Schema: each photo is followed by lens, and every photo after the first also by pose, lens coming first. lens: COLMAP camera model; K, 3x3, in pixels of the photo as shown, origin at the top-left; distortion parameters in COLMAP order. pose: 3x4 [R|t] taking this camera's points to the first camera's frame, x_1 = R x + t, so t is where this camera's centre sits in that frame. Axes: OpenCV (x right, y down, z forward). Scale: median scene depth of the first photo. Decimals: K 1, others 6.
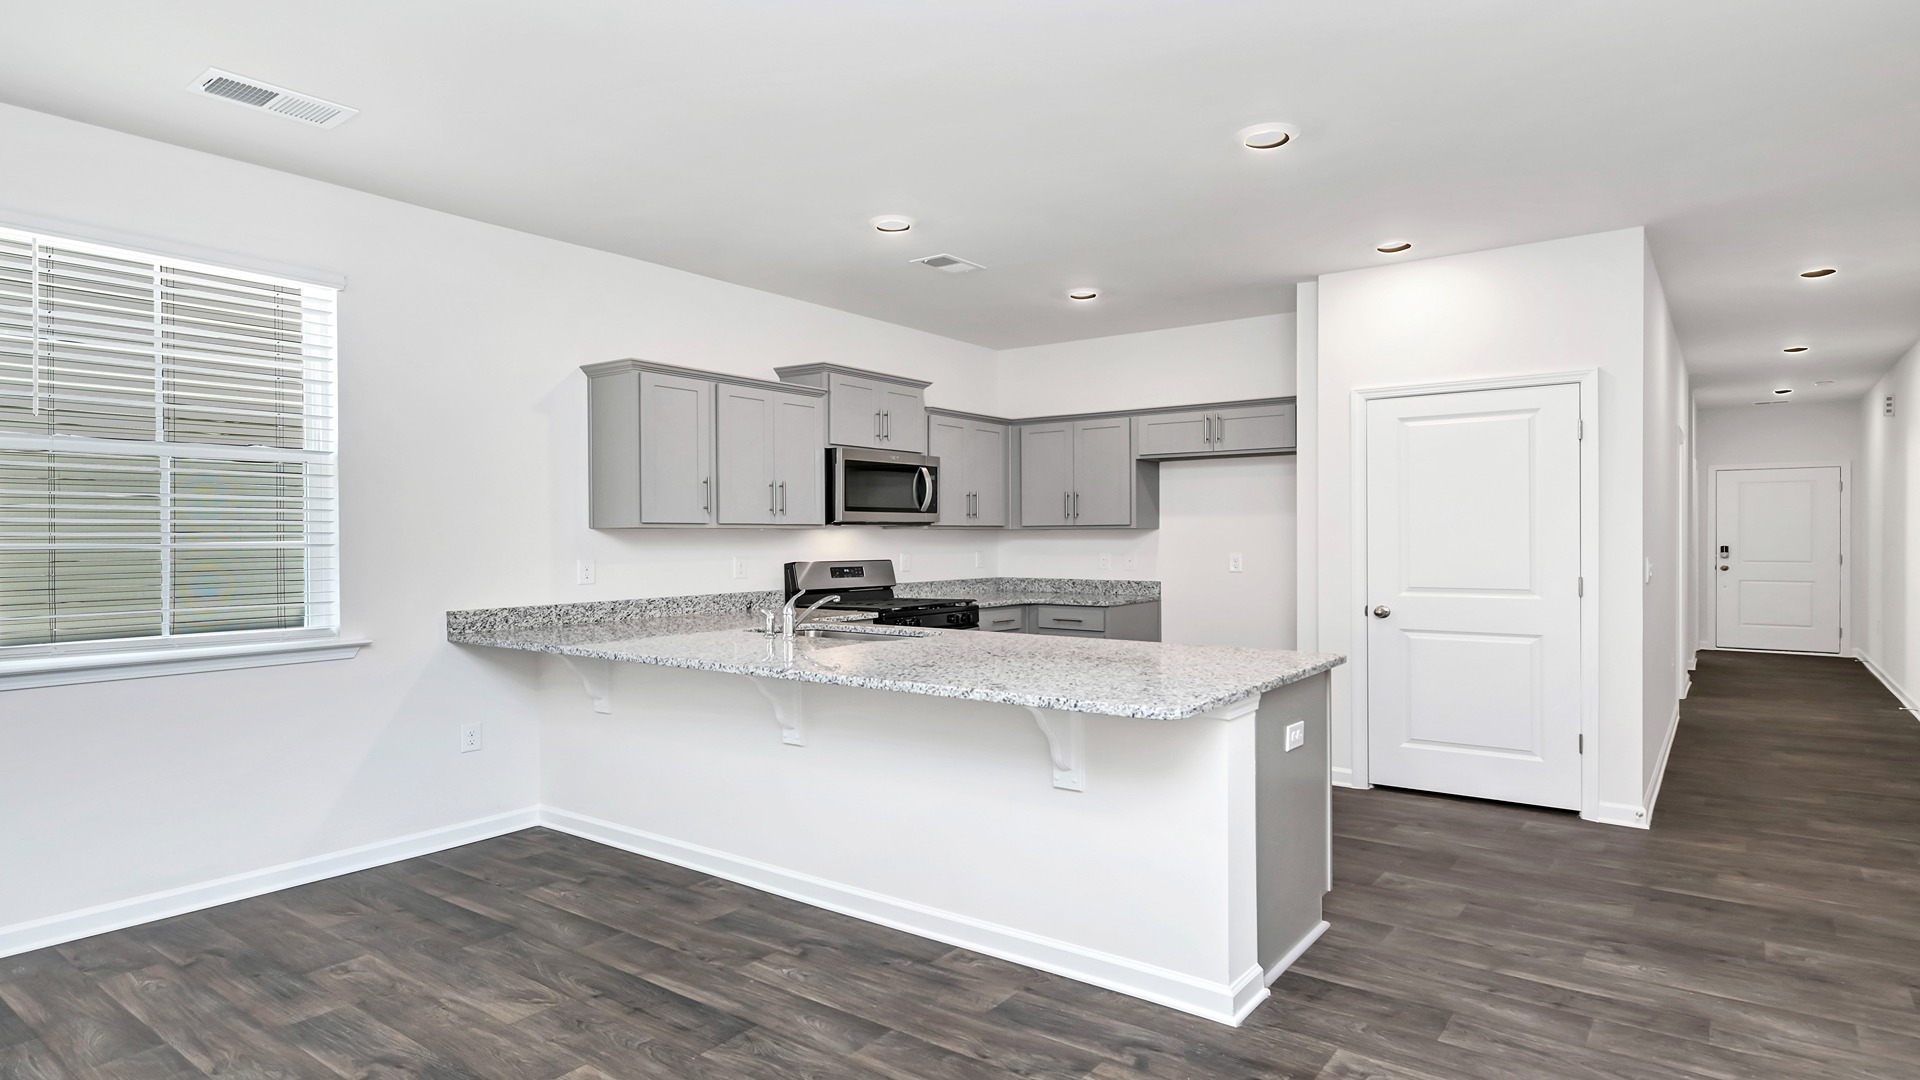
lens RADIAL K [[1043.0, 0, 958.0], [0, 1043.0, 528.0], [0, 0, 1]] dist [0.006160, 0.000274]
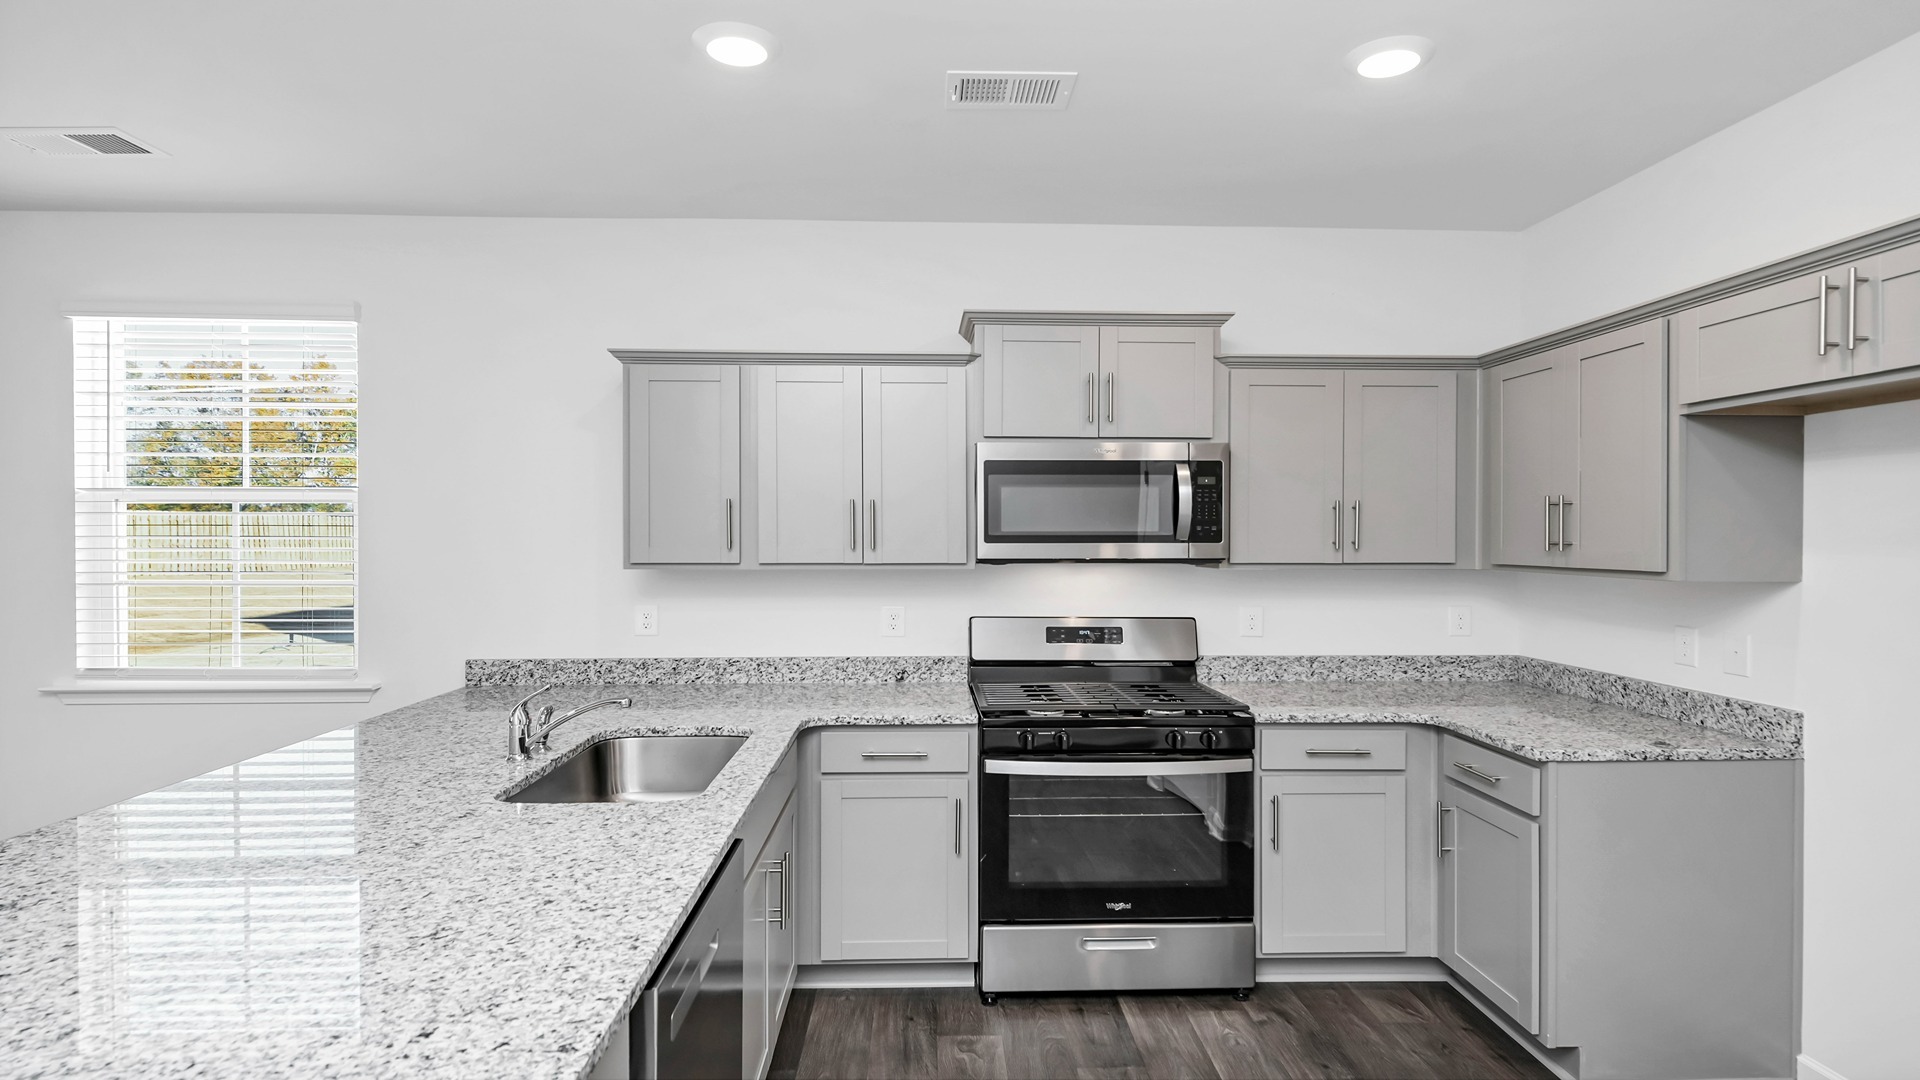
lens RADIAL K [[1043.0, 0, 958.0], [0, 1043.0, 528.0], [0, 0, 1]] dist [0.006160, 0.000274]
pose [[0.626906, -0.001356, -0.779094, 0.361083], [0.002705, 0.999996, 0.000436, -0.024586], [0.779090, -0.002380, 0.626908, 0.580738]]
